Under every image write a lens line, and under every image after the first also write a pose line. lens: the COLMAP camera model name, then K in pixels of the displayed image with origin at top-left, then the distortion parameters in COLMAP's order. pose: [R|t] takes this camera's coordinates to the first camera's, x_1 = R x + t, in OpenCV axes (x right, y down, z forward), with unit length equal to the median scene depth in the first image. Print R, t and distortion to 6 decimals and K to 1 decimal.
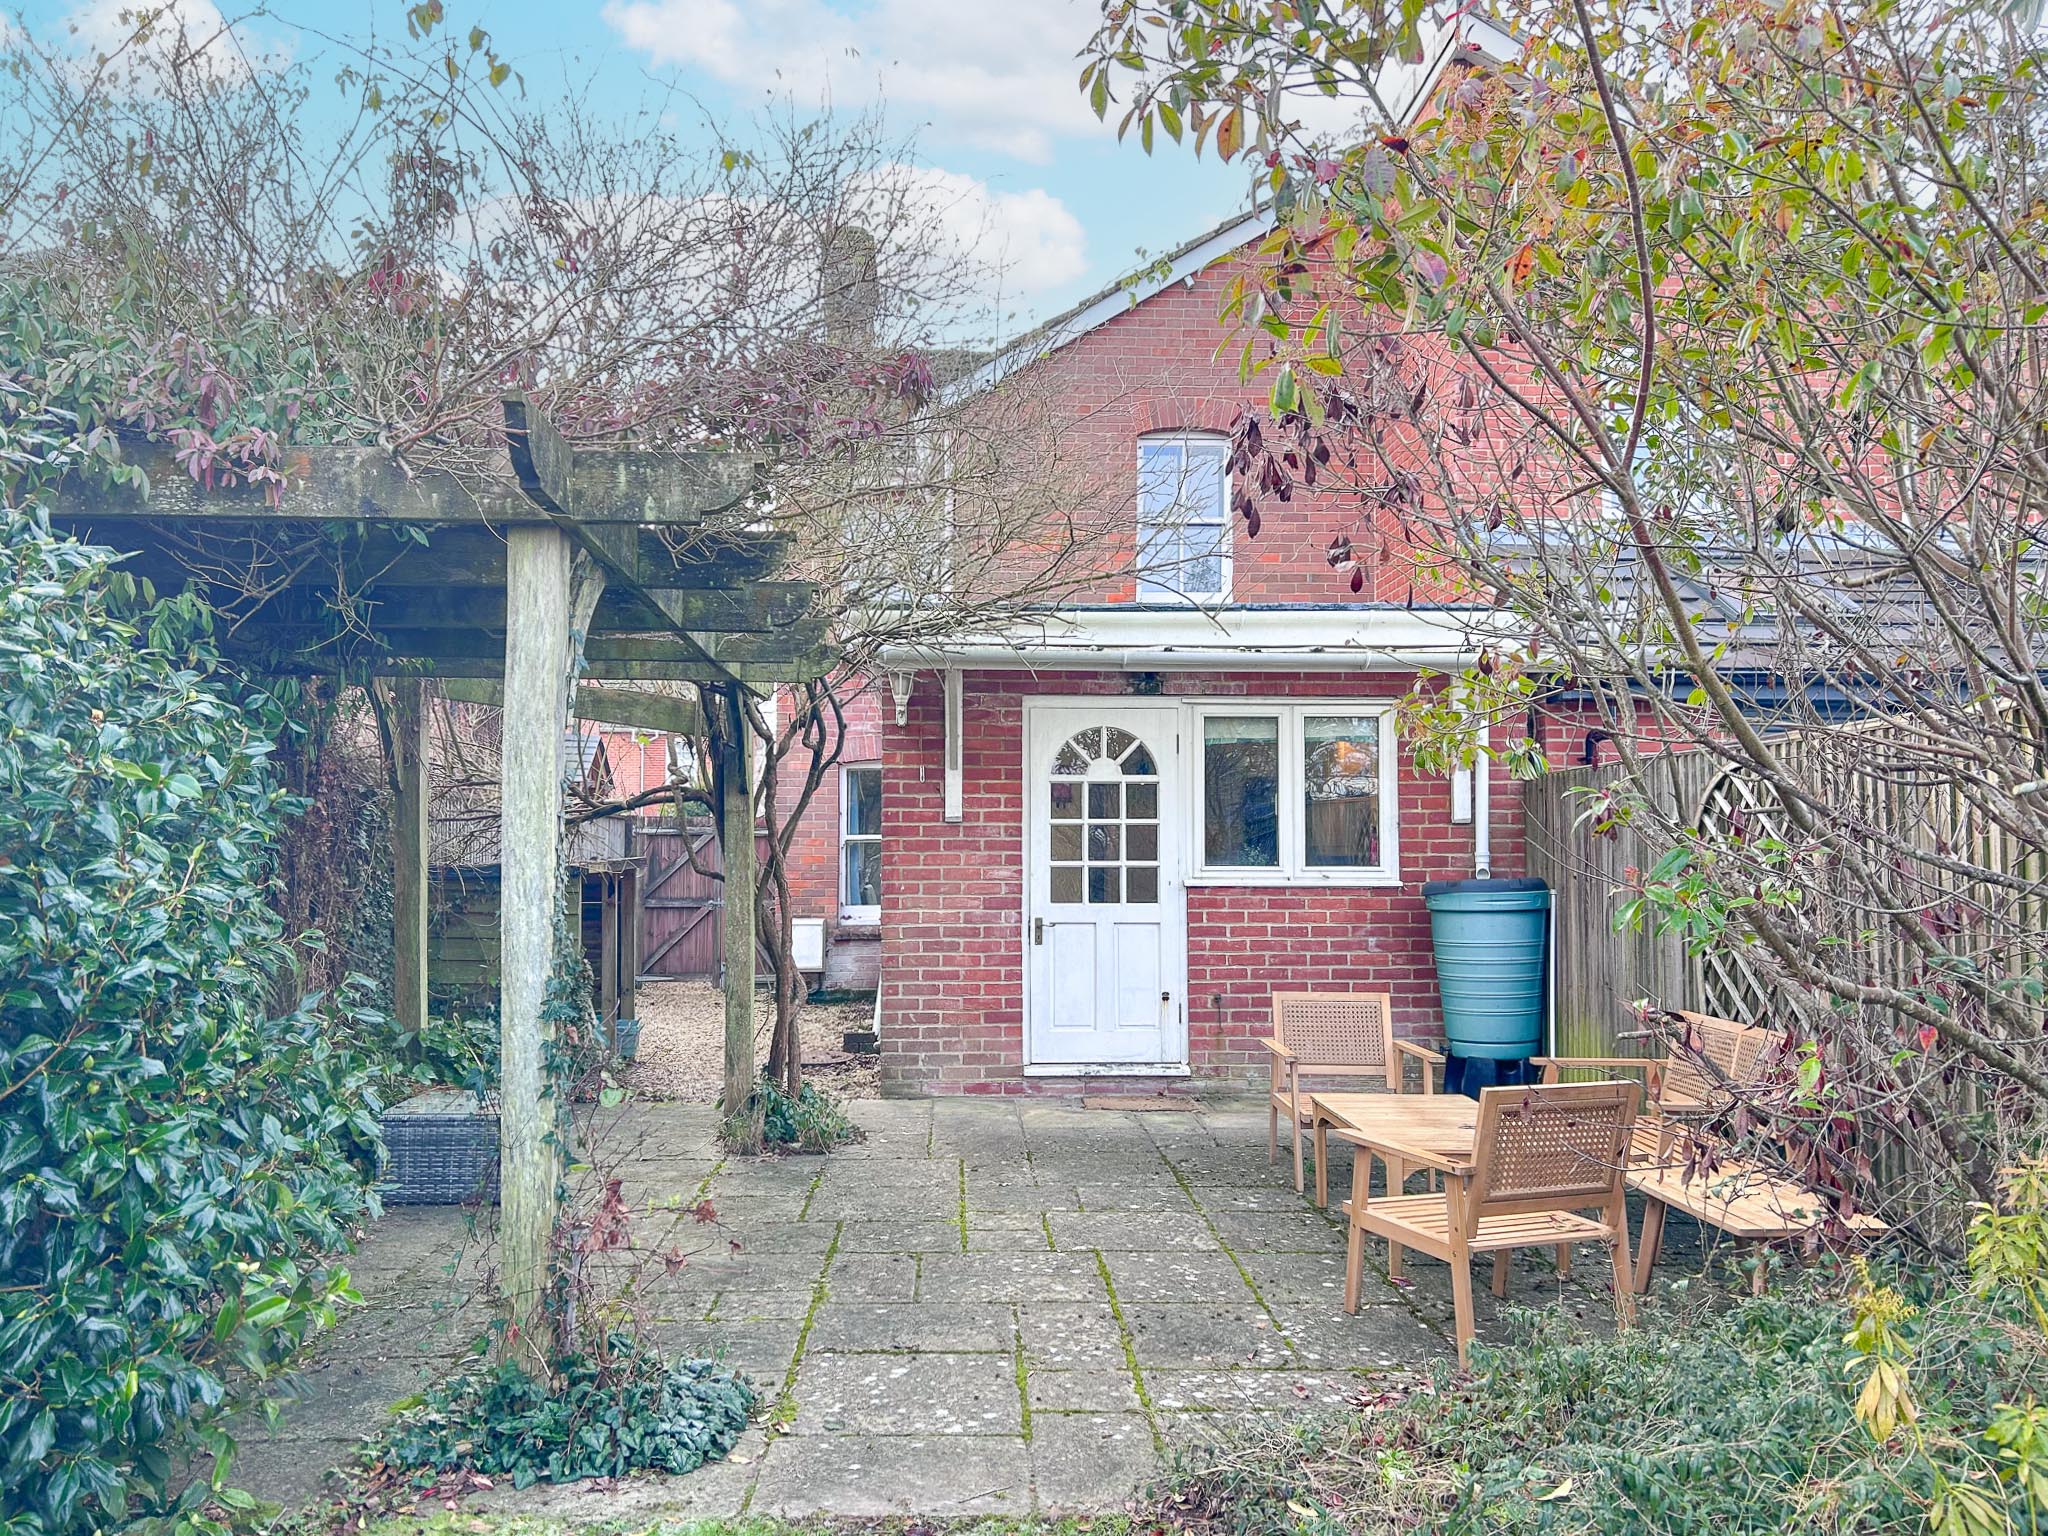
lens RADIAL K [[1553.3, 0, 1024.3], [0, 1553.3, 773.4], [0, 0, 1]] dist [0.003510, 0.000150]
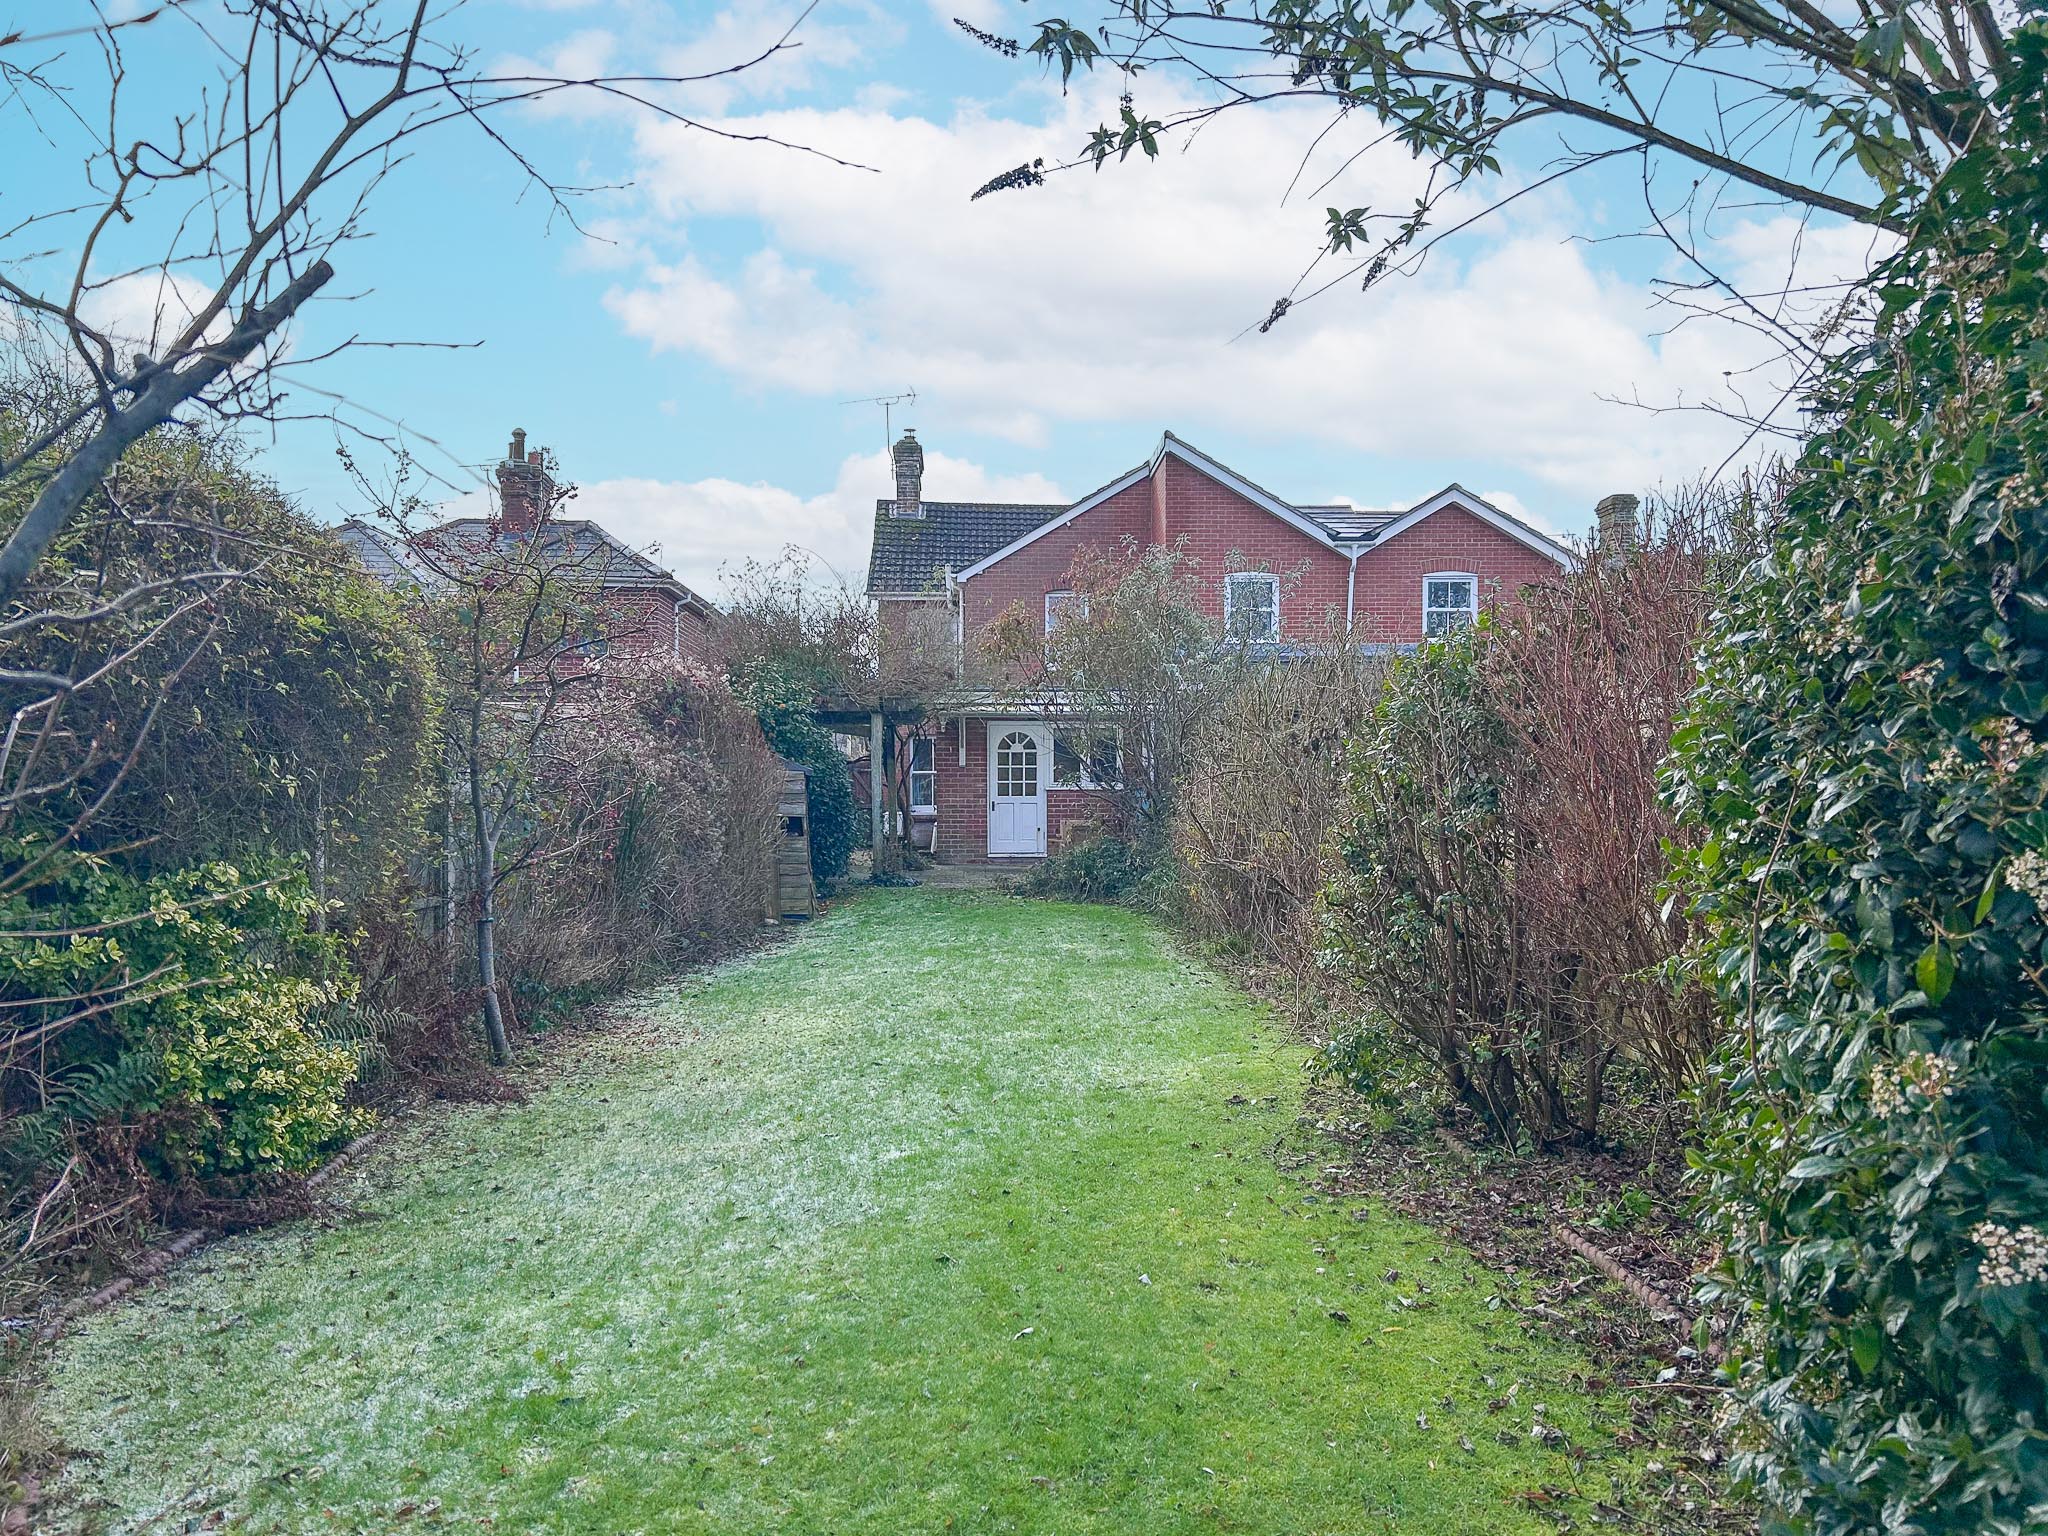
lens RADIAL K [[1553.3, 0, 1023.3], [0, 1553.3, 764.0], [0, 0, 1]] dist [0.003510, 0.000150]
pose [[0.999793, -0.004166, -0.019917, 0.118252], [0.004599, 0.999754, 0.021712, -0.033711], [0.019822, -0.021799, 0.999566, -1.772799]]
